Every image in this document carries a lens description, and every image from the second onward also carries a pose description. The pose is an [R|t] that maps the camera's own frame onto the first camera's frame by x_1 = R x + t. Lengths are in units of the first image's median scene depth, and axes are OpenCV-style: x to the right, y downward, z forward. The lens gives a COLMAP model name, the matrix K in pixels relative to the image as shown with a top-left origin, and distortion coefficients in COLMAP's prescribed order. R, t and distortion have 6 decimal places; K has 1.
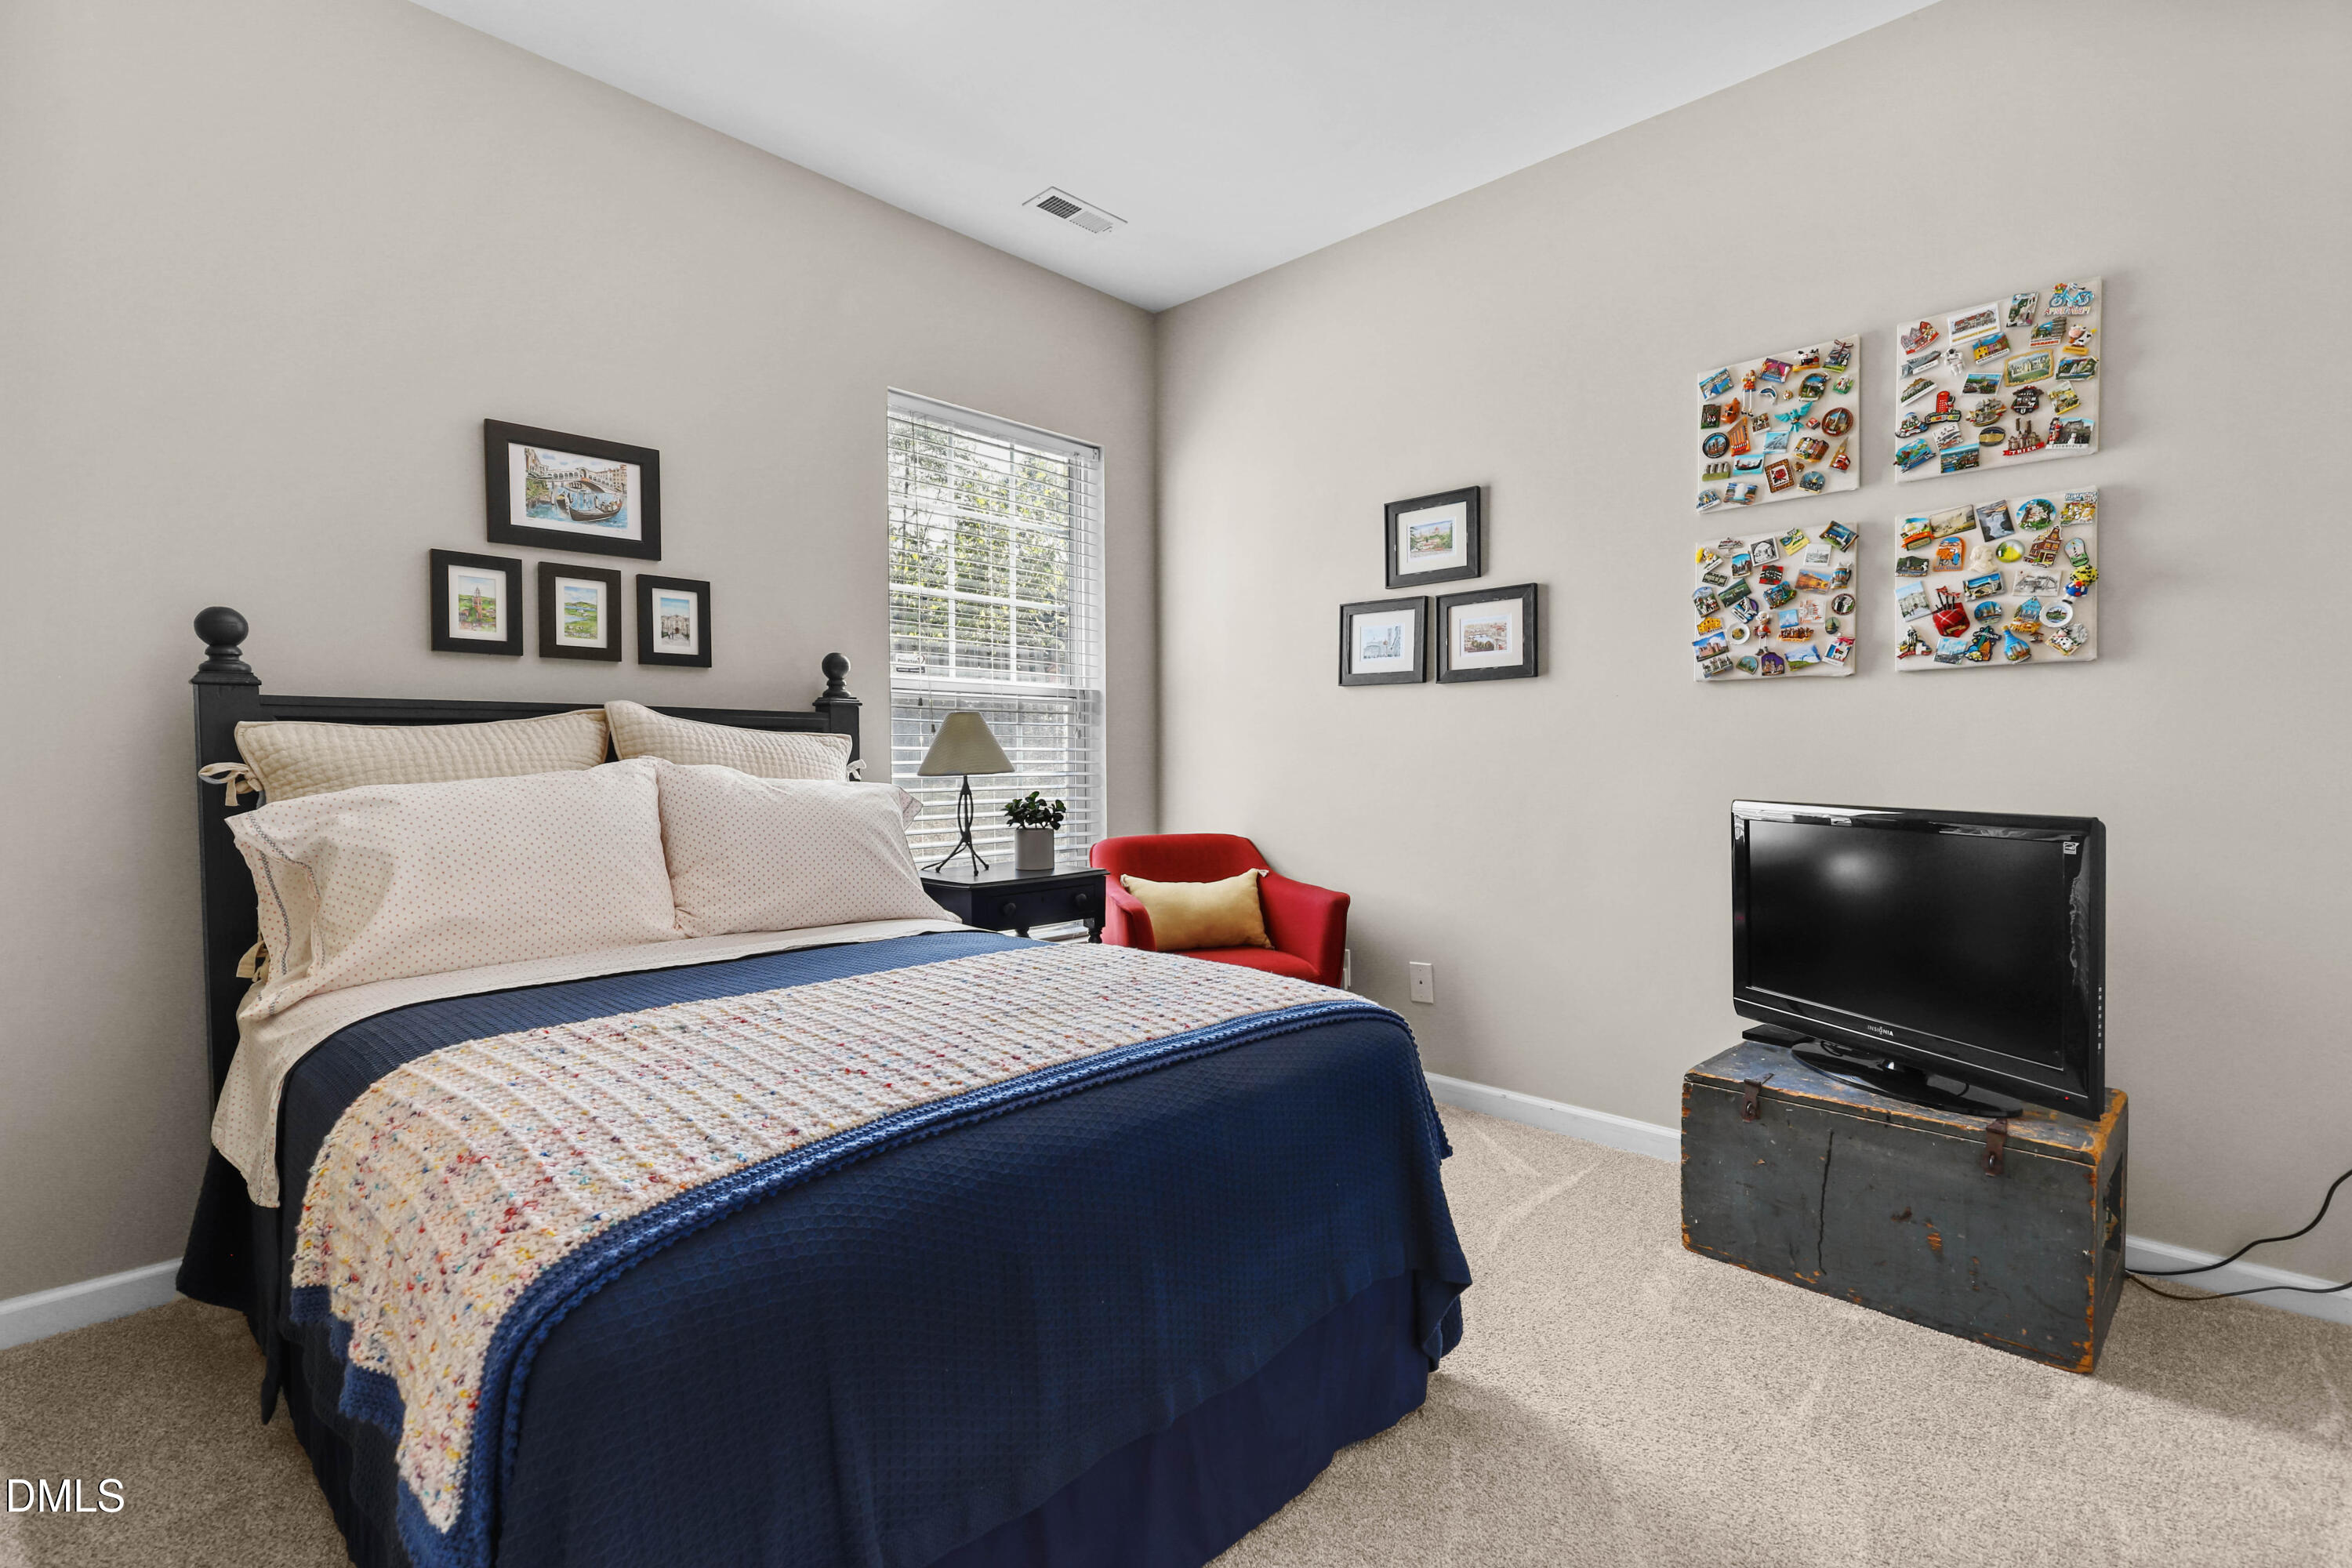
lens RADIAL K [[1071.0, 0, 1179.9], [0, 1071.0, 781.3], [0, 0, 1]] dist [0.003640, 0.000328]
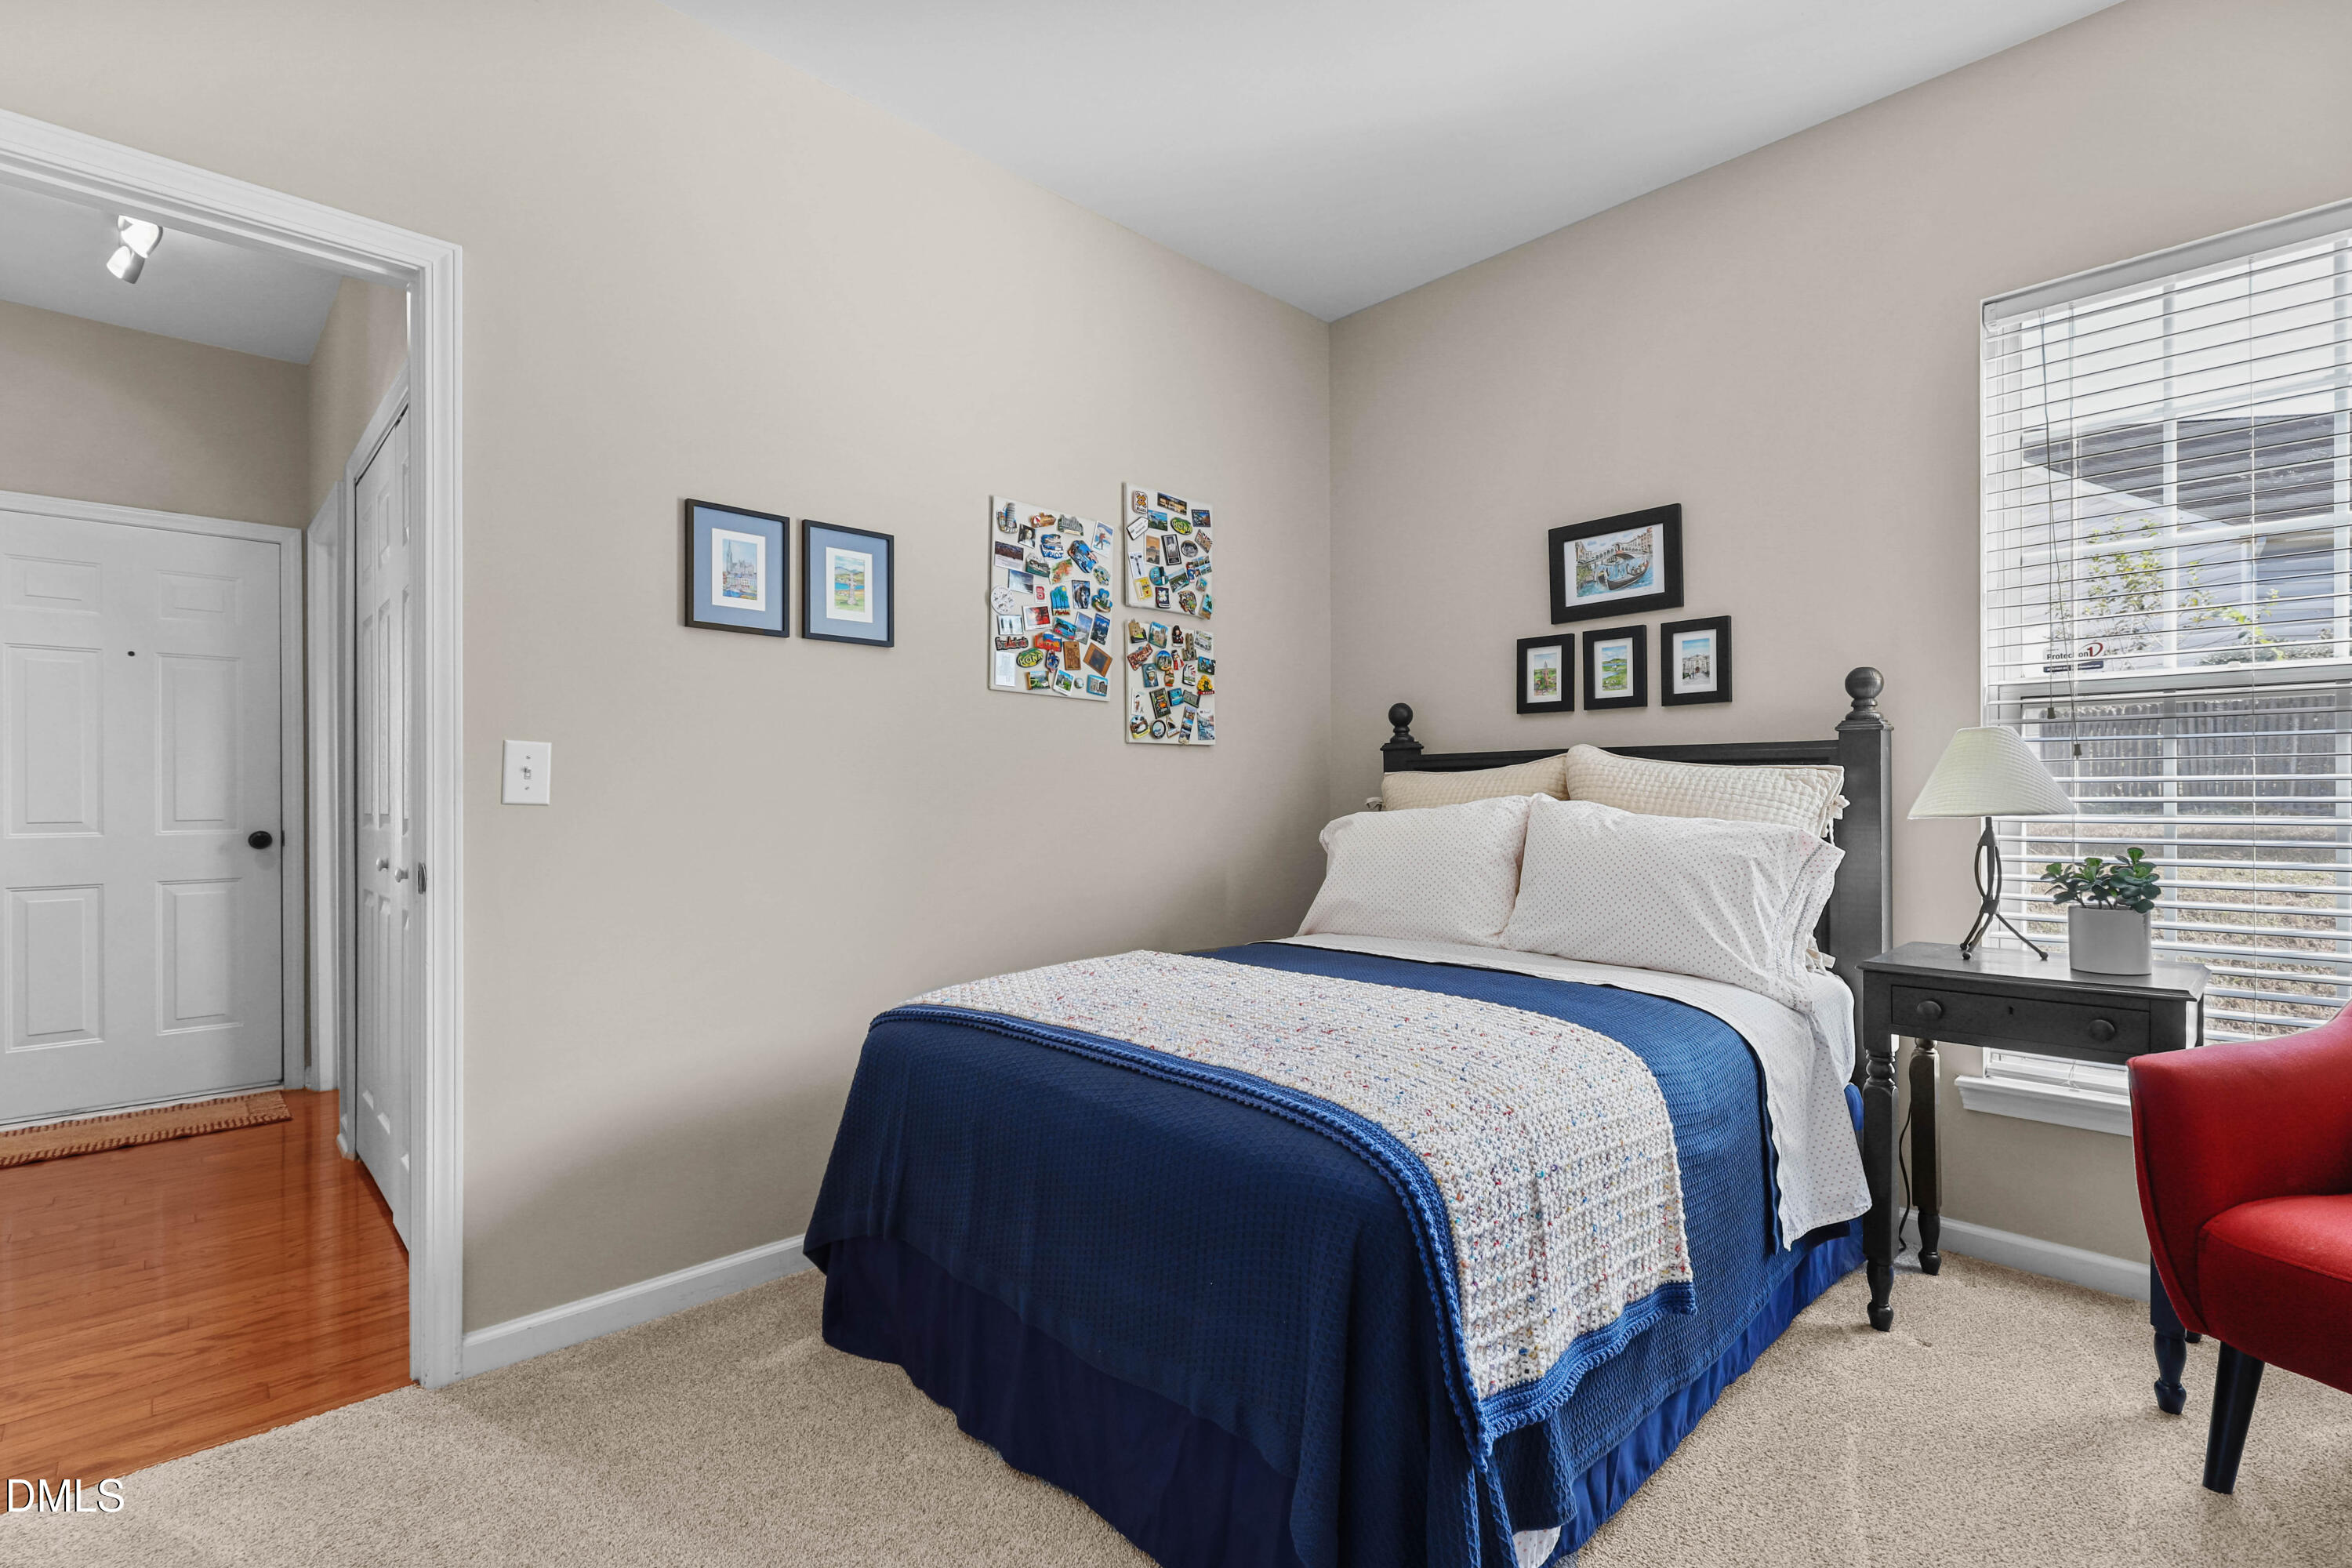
lens RADIAL K [[1071.0, 0, 1180.0], [0, 1071.0, 787.3], [0, 0, 1]] dist [0.003640, 0.000328]
pose [[-0.029867, -0.006360, -0.999534, 0.611684], [-0.019952, 0.999784, -0.005765, -0.012657], [0.999355, 0.019771, -0.029987, 0.569847]]
